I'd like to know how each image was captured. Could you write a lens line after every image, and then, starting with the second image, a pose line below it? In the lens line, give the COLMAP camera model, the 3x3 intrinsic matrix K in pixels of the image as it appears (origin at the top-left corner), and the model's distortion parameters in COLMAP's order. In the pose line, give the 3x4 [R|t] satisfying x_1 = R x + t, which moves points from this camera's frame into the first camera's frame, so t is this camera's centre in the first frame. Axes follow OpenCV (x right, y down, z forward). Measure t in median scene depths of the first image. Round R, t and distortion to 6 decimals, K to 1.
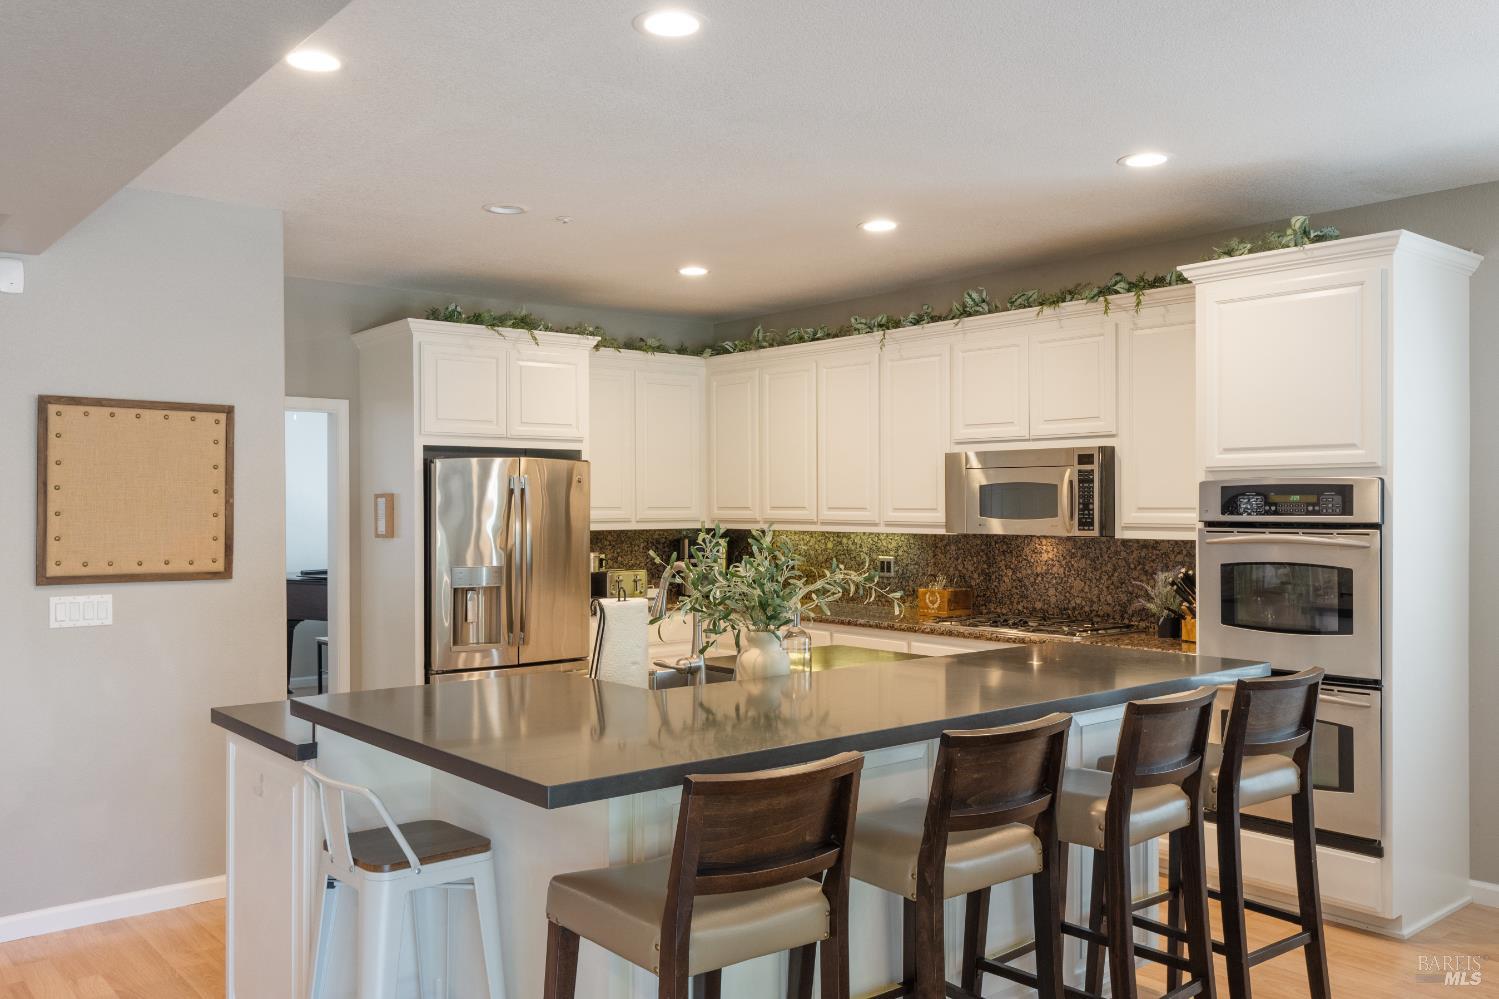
lens RADIAL K [[1219.1, 0, 742.6], [0, 1219.1, 502.3], [0, 0, 1]] dist [0.001733, -0.000557]
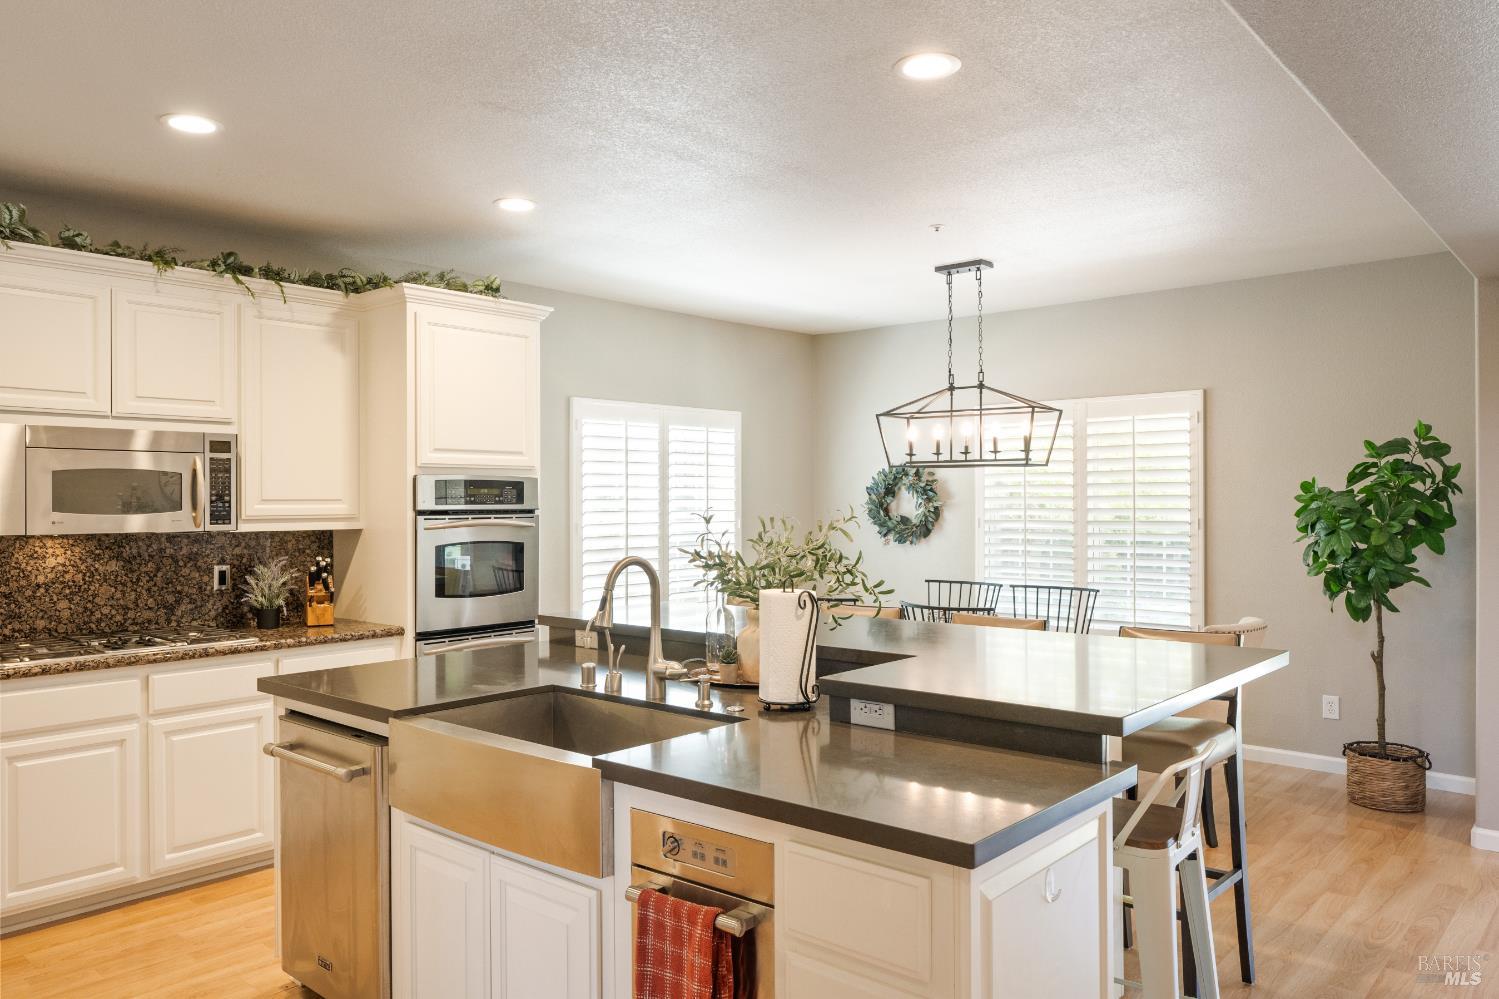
lens RADIAL K [[1055.1, 0, 743.1], [0, 1055.1, 500.5], [0, 0, 1]] dist [-0.000545, -0.001904]
pose [[-0.150129, 0.002165, 0.988664, -0.560869], [0.003022, 0.999994, -0.001731, 0.007702], [-0.988662, 0.002728, -0.150135, 0.731593]]
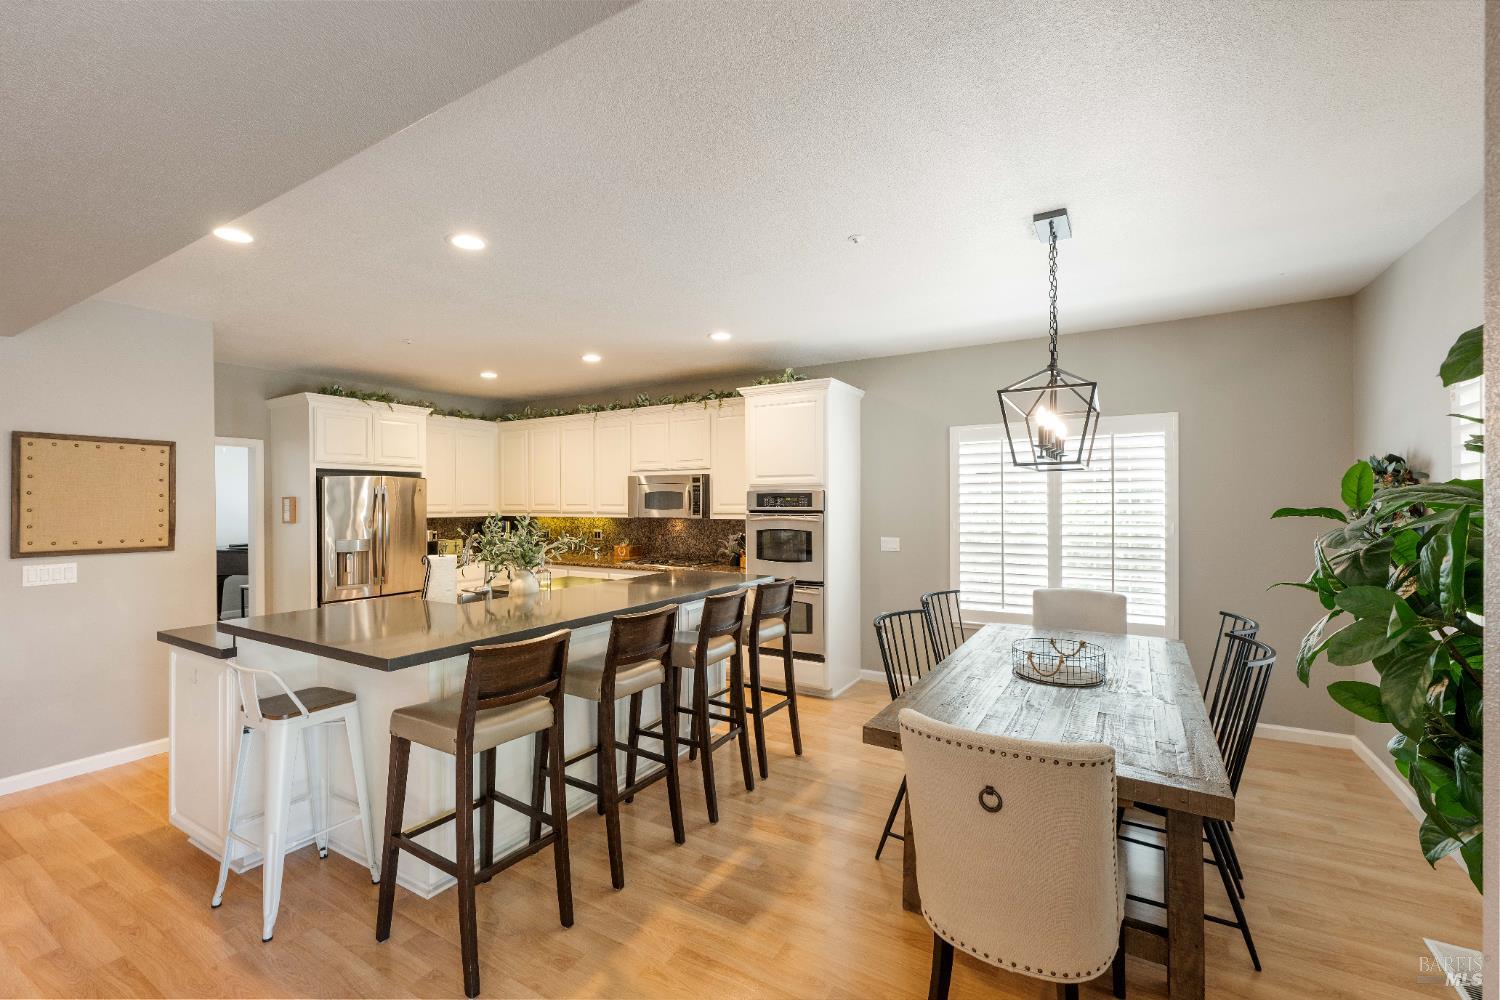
lens RADIAL K [[631.6, 0, 745.4], [0, 631.6, 501.5], [0, 0, 1]] dist [0.001993, 0.000152]
pose [[0.944457, -0.002212, 0.328628, 0.012645], [0.002041, 0.999998, 0.000865, -0.000281], [-0.328629, -0.000146, 0.944459, -0.022724]]
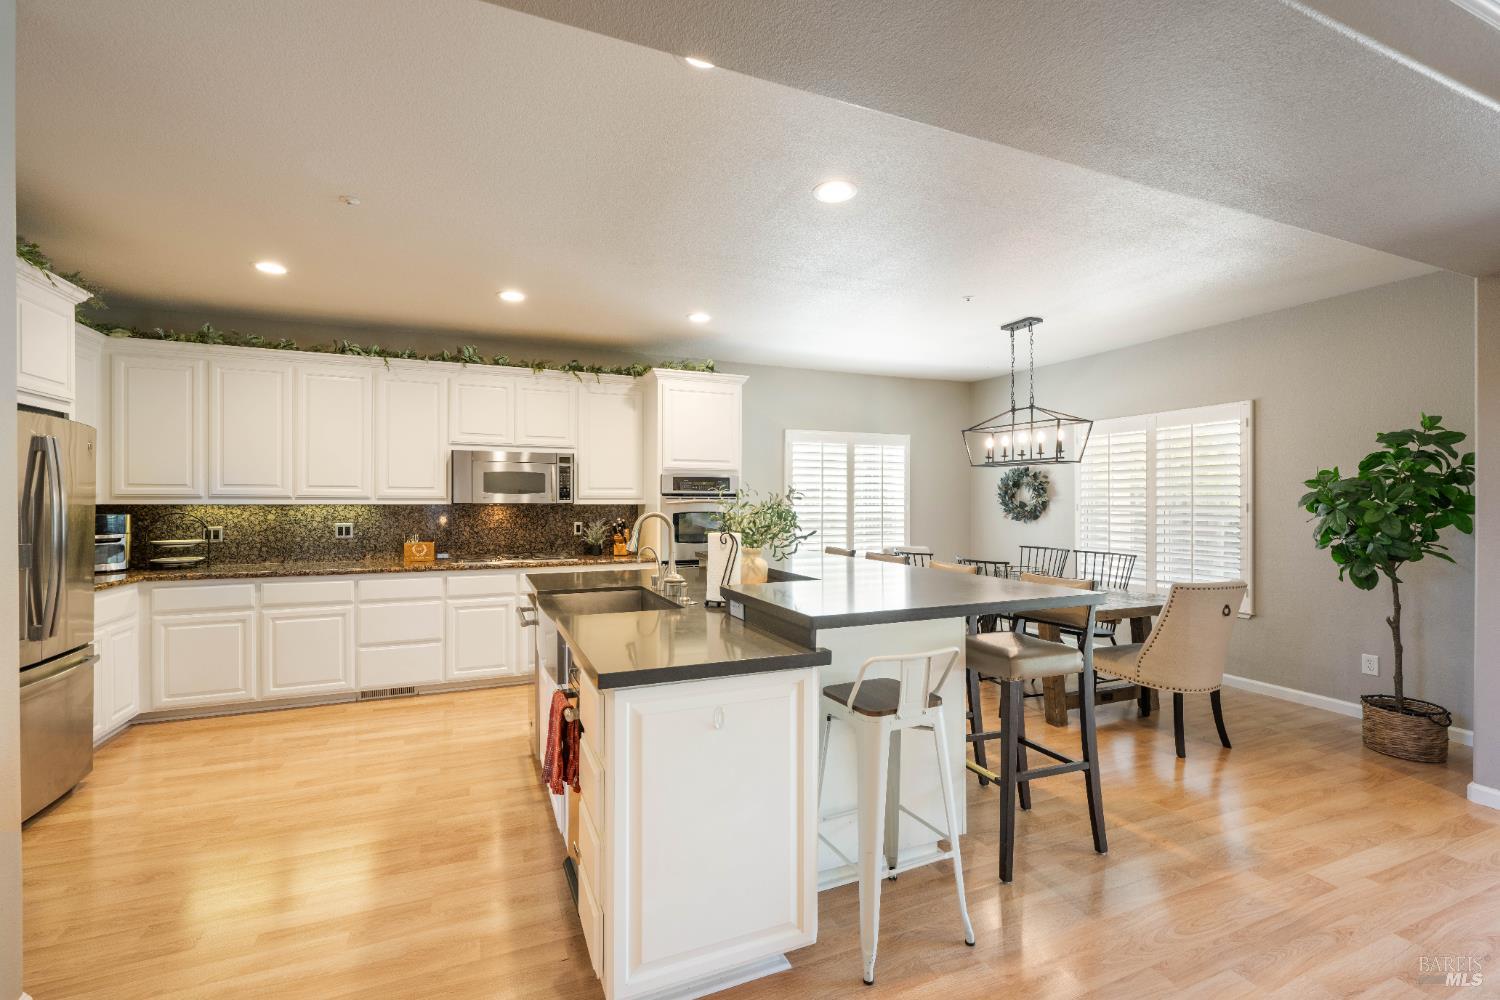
lens RADIAL K [[639.0, 0, 743.4], [0, 639.0, 501.1], [0, 0, 1]] dist [-0.000212, 0.000149]
pose [[0.295842, 0.002573, 0.955233, -0.535085], [-0.001840, 0.999996, -0.002124, 0.026335], [-0.955235, -0.001129, 0.295845, 0.473833]]
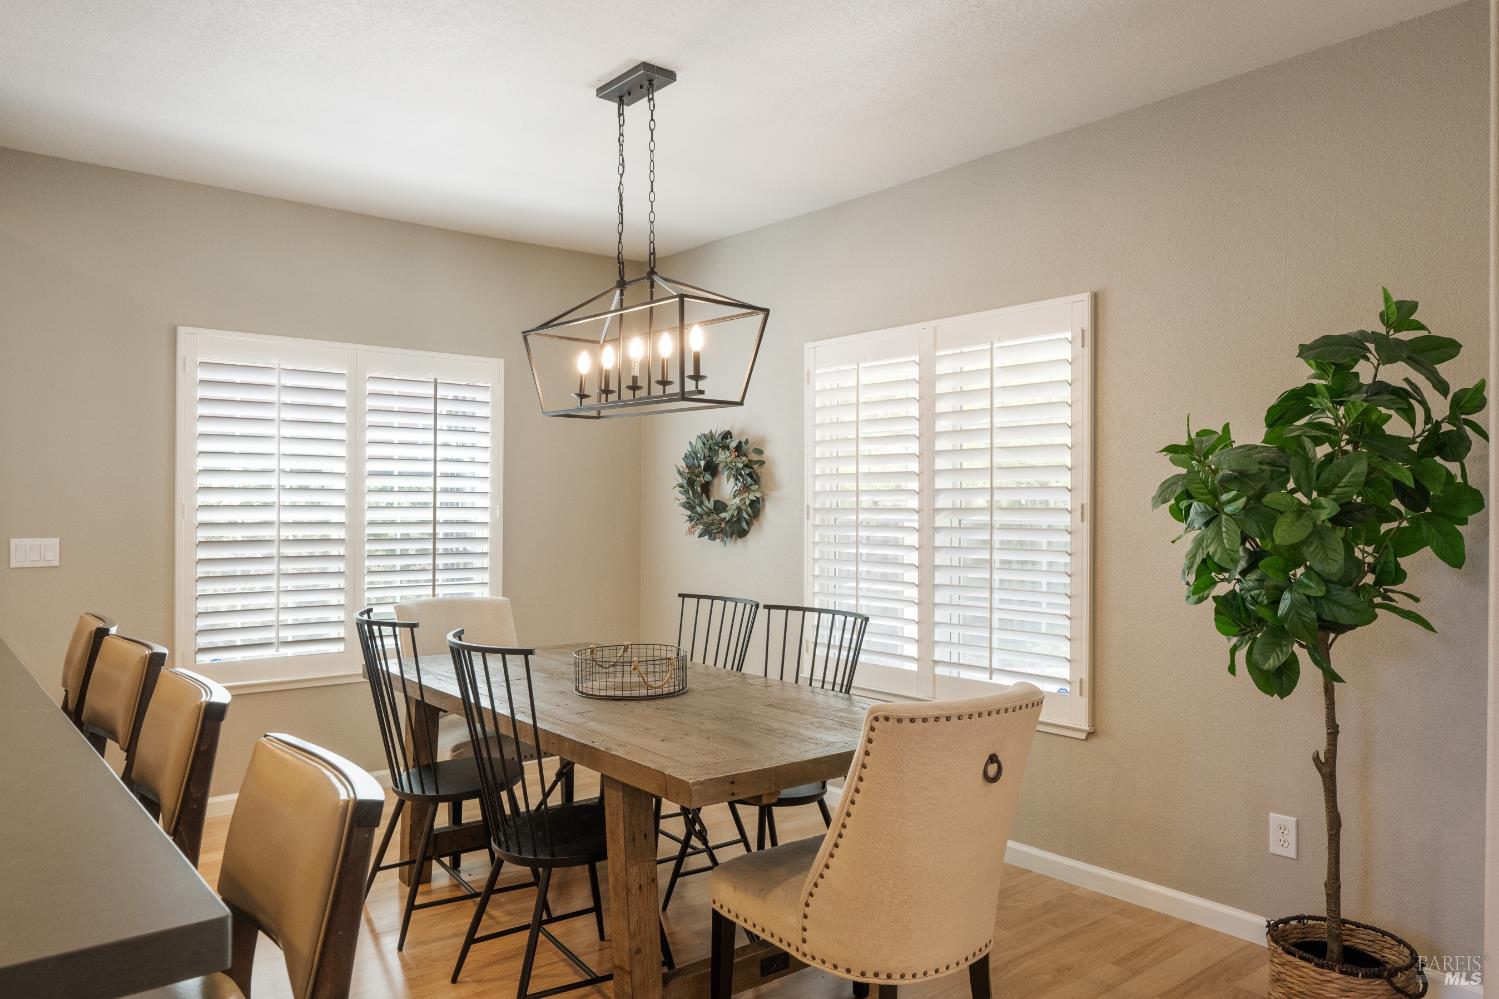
lens RADIAL K [[1028.1, 0, 746.4], [0, 1028.1, 506.7], [0, 0, 1]] dist [-0.002980, 0.001699]
pose [[0.005742, 0.003318, 0.999978, -0.194728], [-0.006935, 0.999971, -0.003278, 0.031858], [-0.999959, -0.006917, 0.005765, 0.299732]]
